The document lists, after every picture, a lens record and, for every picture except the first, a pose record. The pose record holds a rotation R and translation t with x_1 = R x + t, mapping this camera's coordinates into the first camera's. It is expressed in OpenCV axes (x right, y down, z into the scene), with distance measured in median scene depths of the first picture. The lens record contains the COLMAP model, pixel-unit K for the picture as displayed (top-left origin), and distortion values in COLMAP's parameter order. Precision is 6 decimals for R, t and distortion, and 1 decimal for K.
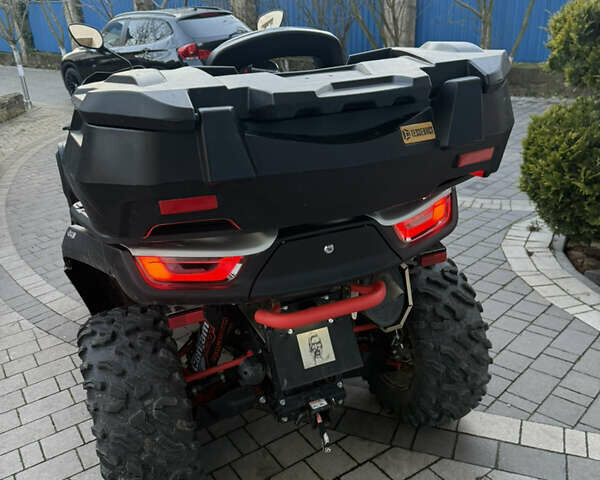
lens RADIAL K [[562.7, 0, 300.0], [0, 562.7, 240.0], [0, 0, 1]] dist [0.141651, -0.315539]
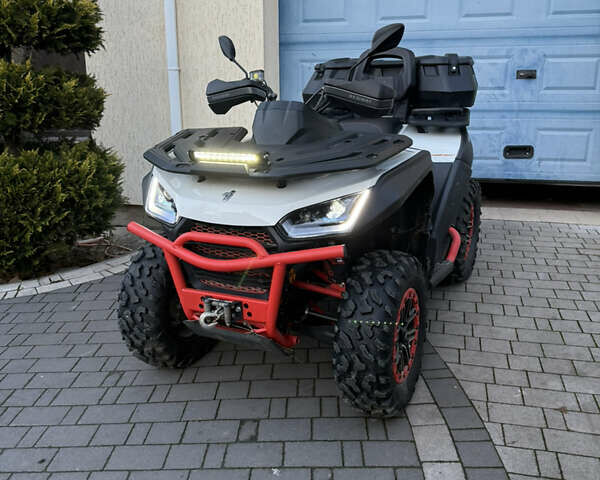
lens RADIAL K [[563.4, 0, 300.0], [0, 563.4, 240.0], [0, 0, 1]] dist [0.119551, -0.216808]
pose [[-0.672643, -0.137086, 0.727158, -0.737316], [0.337131, 0.817999, 0.466069, -0.418671], [-0.658706, 0.558645, -0.504006, 1.278398]]
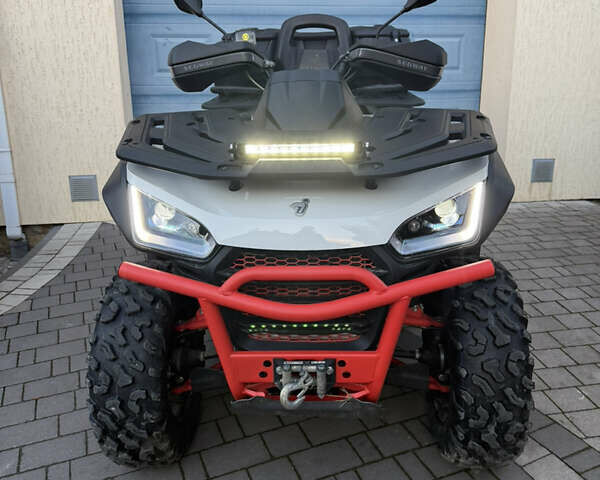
lens RADIAL K [[562.7, 0, 300.0], [0, 562.7, 240.0], [0, 0, 1]] dist [0.141651, -0.315539]
pose [[-0.908877, -0.055556, 0.413348, -0.394147], [0.219882, 0.778332, 0.588092, -0.422976], [-0.354394, 0.625391, -0.695192, 1.296653]]
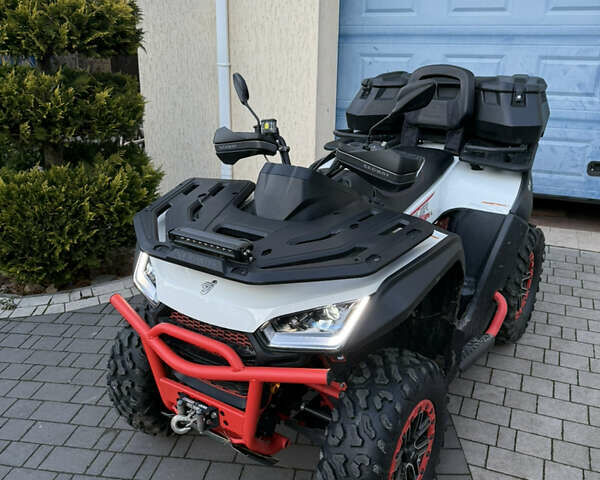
lens RADIAL K [[562.7, 0, 300.0], [0, 562.7, 240.0], [0, 0, 1]] dist [0.141651, -0.315539]
pose [[-0.551389, -0.230799, 0.801687, -0.696702], [0.359689, 0.801292, 0.478074, -0.459205], [-0.752725, 0.551963, -0.358808, 1.090457]]
